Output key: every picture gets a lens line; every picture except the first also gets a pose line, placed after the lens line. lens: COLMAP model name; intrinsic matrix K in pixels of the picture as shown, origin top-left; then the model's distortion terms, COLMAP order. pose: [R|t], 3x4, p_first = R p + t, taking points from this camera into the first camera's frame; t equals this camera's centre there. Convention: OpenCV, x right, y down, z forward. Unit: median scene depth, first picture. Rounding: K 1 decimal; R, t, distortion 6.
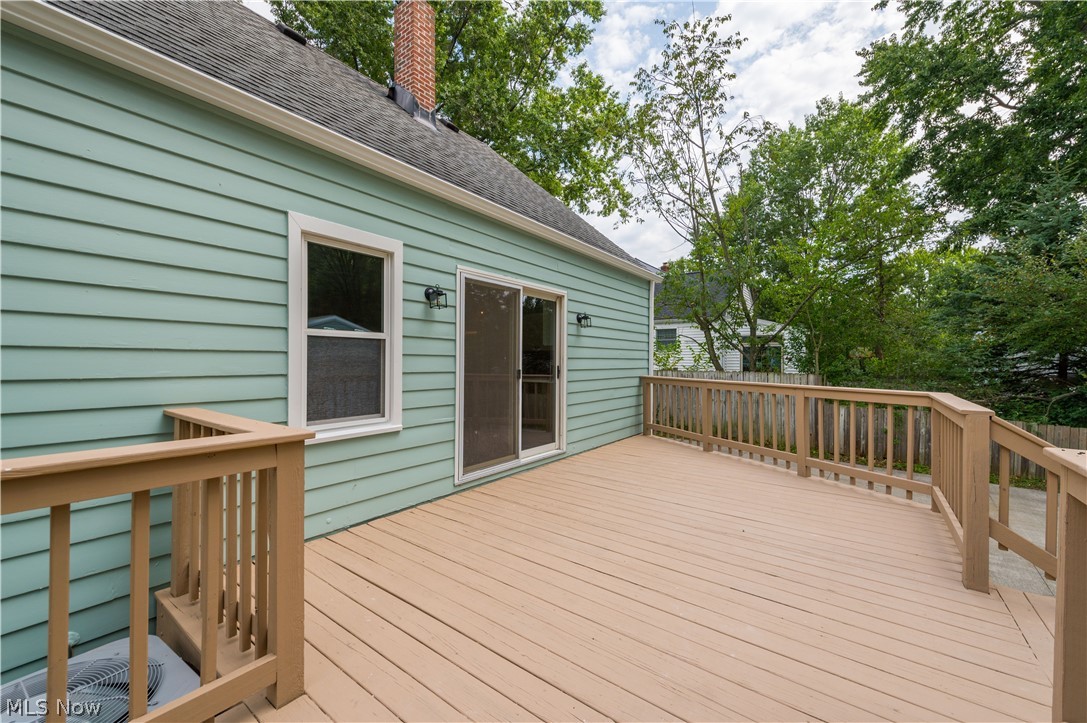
lens RADIAL K [[419.9, 0, 549.7], [0, 419.9, 359.0], [0, 0, 1]] dist [0.010259, -0.000483]
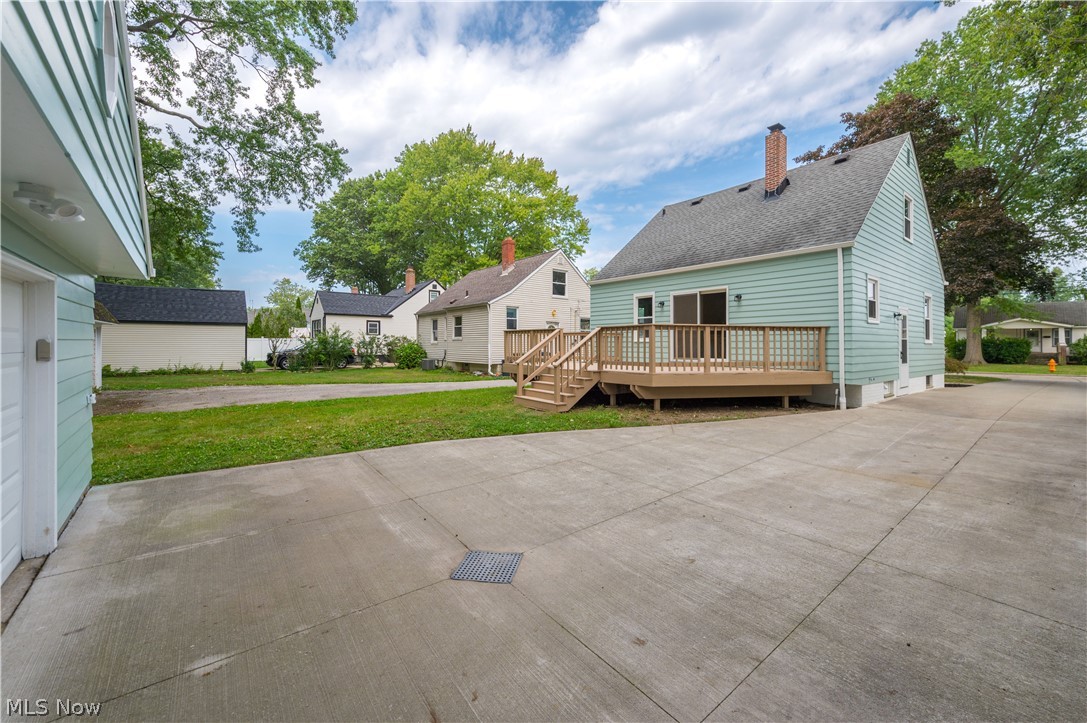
lens RADIAL K [[437.5, 0, 554.1], [0, 437.5, 346.0], [0, 0, 1]] dist [0.013598, -0.000095]
pose [[-0.279270, -0.006506, -0.960191, 3.217454], [-0.005813, 0.999970, -0.005084, 0.204489], [0.960195, 0.004162, -0.279300, 1.091397]]
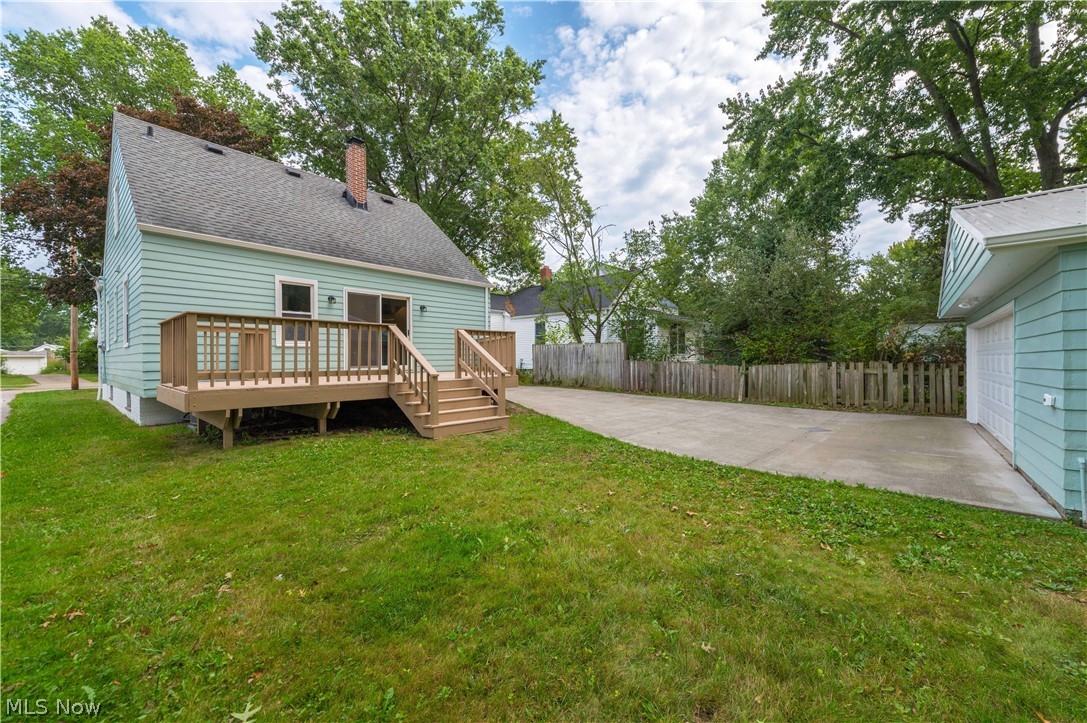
lens RADIAL K [[419.9, 0, 549.7], [0, 419.9, 359.0], [0, 0, 1]] dist [0.010259, -0.000483]
pose [[0.995703, -0.009944, -0.092068, 1.299370], [0.010474, 0.999931, 0.005271, 0.223719], [0.092009, -0.006213, 0.995739, -1.497620]]
